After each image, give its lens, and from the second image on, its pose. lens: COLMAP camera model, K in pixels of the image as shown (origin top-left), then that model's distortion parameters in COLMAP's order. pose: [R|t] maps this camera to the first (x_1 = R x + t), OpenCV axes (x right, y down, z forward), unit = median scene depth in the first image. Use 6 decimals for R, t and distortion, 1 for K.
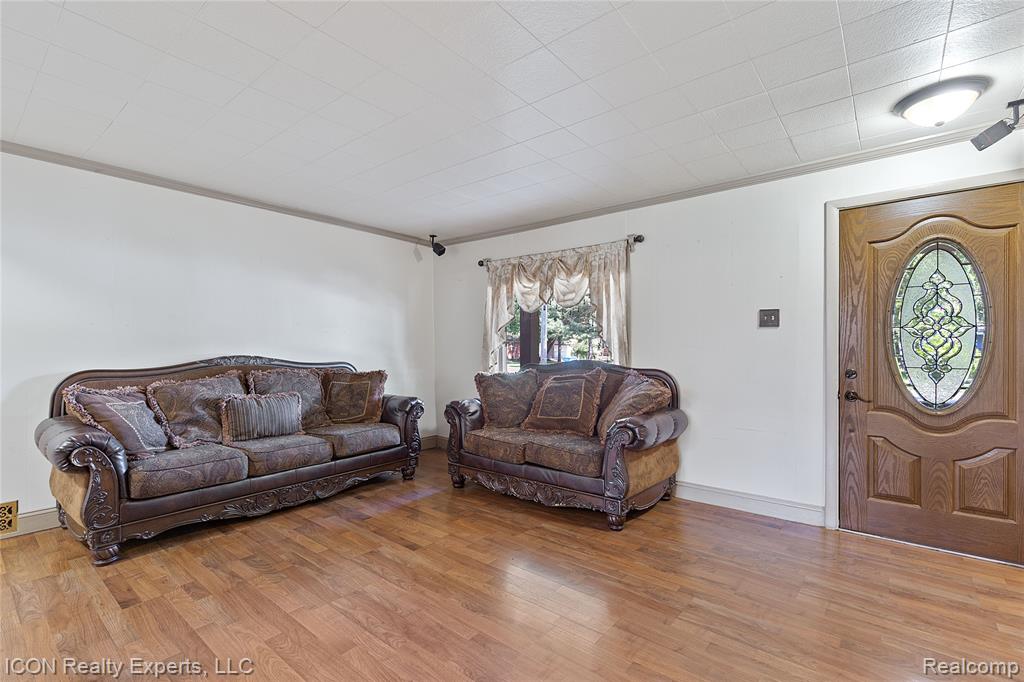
lens RADIAL K [[469.2, 0, 505.7], [0, 469.2, 350.2], [0, 0, 1]] dist [0.005454, -0.000004]
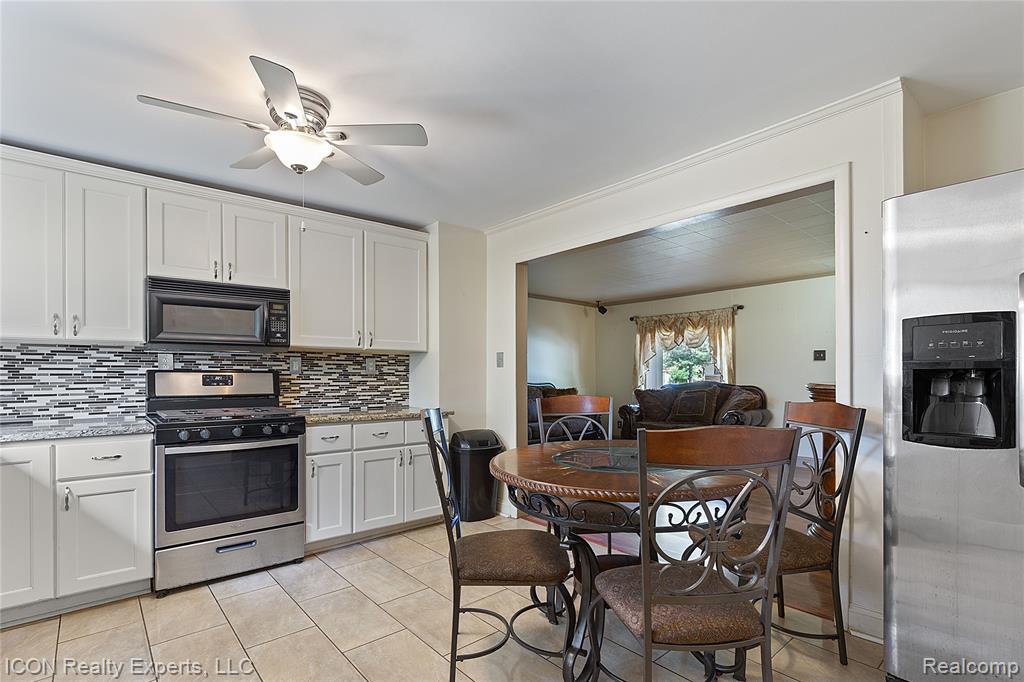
lens RADIAL K [[494.9, 0, 504.5], [0, 494.9, 376.7], [0, 0, 1]] dist [-0.006093, 0.000473]
pose [[0.984617, -0.003912, -0.174681, -0.220437], [0.003275, 0.999987, -0.003936, 0.011492], [0.174694, 0.003304, 0.984617, -0.816659]]
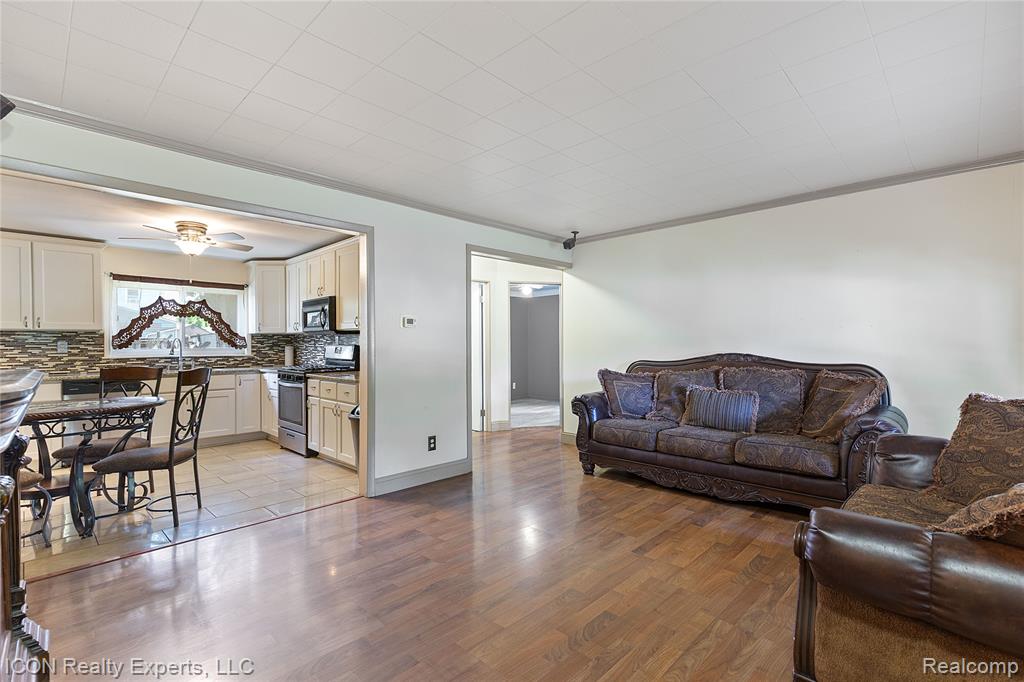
lens RADIAL K [[469.2, 0, 516.6], [0, 469.2, 345.2], [0, 0, 1]] dist [0.005454, -0.000004]
pose [[-0.081846, -0.002378, -0.996642, 0.531765], [-0.005008, 0.999986, -0.001975, -0.002478], [0.996632, 0.004830, -0.081857, 0.550165]]
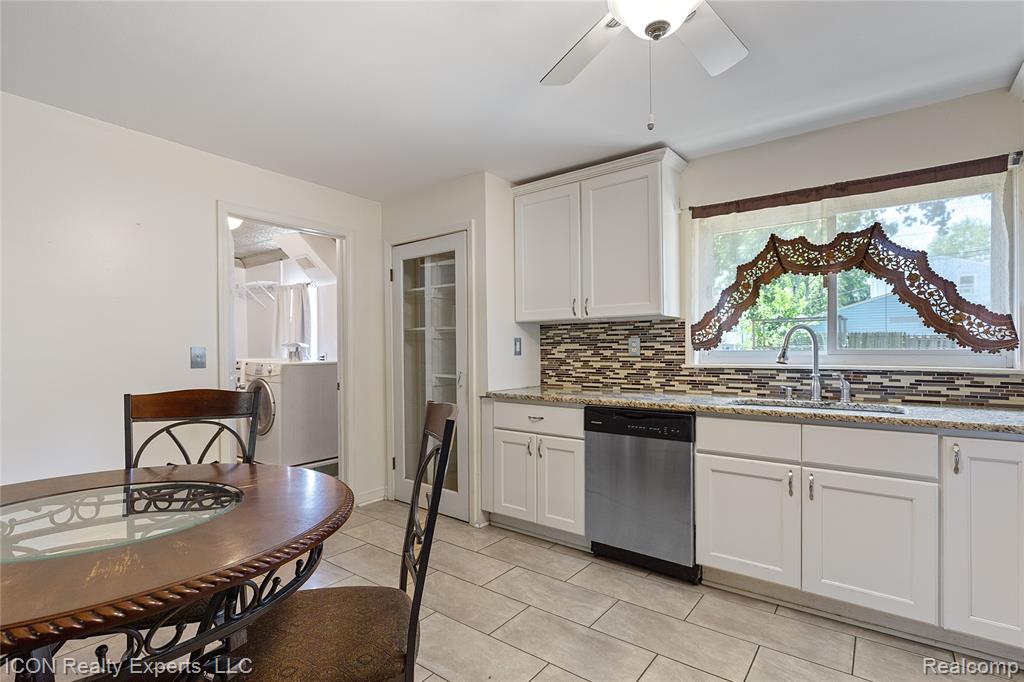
lens RADIAL K [[494.9, 0, 507.1], [0, 494.9, 349.9], [0, 0, 1]] dist [-0.006093, 0.000473]
pose [[-0.999951, 0.001336, -0.009858, -0.428207], [0.001211, 0.999919, 0.012648, 0.001840], [0.009874, 0.012636, -0.999871, 0.035645]]
